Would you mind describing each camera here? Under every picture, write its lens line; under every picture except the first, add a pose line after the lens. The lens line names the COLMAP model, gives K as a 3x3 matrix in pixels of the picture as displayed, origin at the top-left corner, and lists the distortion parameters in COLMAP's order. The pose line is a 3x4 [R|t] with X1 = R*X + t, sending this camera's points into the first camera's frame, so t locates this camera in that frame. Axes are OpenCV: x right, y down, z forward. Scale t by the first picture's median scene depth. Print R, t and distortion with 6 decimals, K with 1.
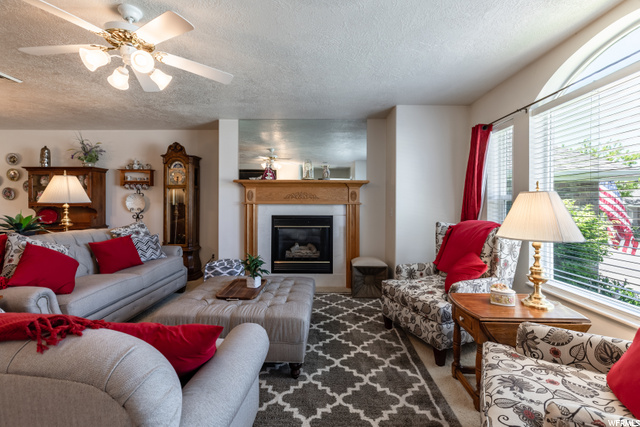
lens RADIAL K [[292.0, 0, 320.2], [0, 292.0, 200.8], [0, 0, 1]] dist [0.002701, 0.000743]
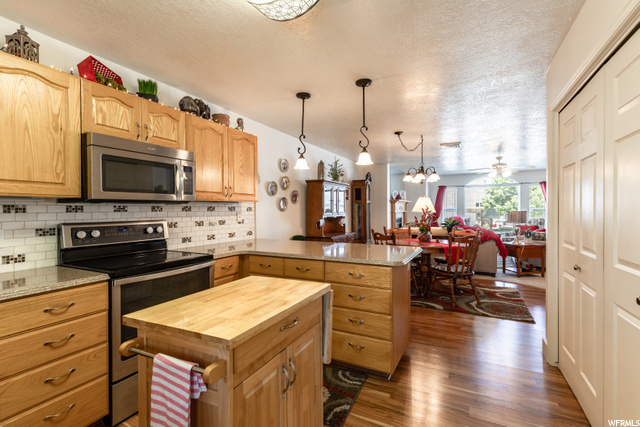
lens RADIAL K [[294.5, 0, 314.5], [0, 294.5, 212.4], [0, 0, 1]] dist [0.001548, 0.000358]
pose [[0.457222, -0.008541, 0.889311, -2.071731], [0.004640, 0.999963, 0.007219, -0.006265], [-0.889340, 0.000826, 0.457245, 0.585687]]
